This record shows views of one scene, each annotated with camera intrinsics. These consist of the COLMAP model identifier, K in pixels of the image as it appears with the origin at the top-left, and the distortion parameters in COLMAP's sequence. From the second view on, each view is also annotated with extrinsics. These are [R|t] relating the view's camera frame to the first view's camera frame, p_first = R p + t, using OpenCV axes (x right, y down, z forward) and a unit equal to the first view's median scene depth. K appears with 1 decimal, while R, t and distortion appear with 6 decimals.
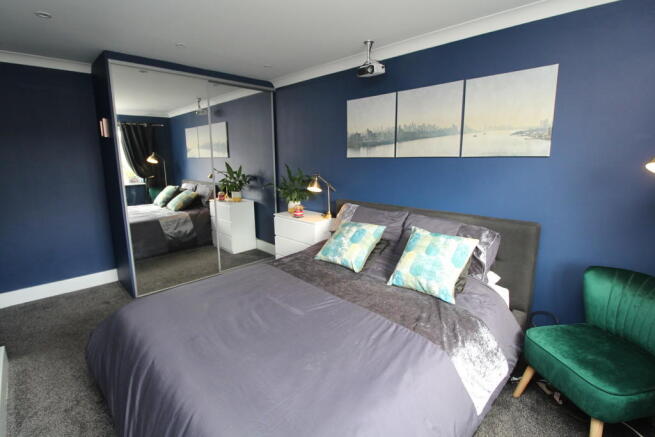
lens RADIAL K [[308.1, 0, 325.6], [0, 308.1, 216.8], [0, 0, 1]] dist [-0.002111, -0.000293]
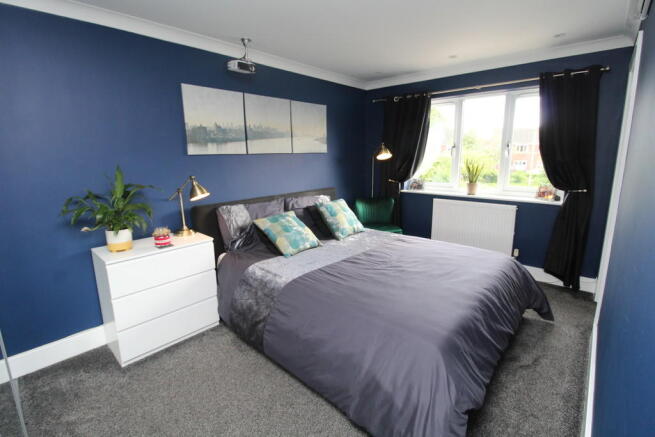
lens RADIAL K [[308.1, 0, 325.6], [0, 308.1, 216.9], [0, 0, 1]] dist [-0.002111, -0.000293]
pose [[-0.050054, -0.190619, 0.980387, -0.865293], [0.208331, 0.958032, 0.196908, -0.134945], [-0.976777, 0.214101, -0.008242, 0.775315]]
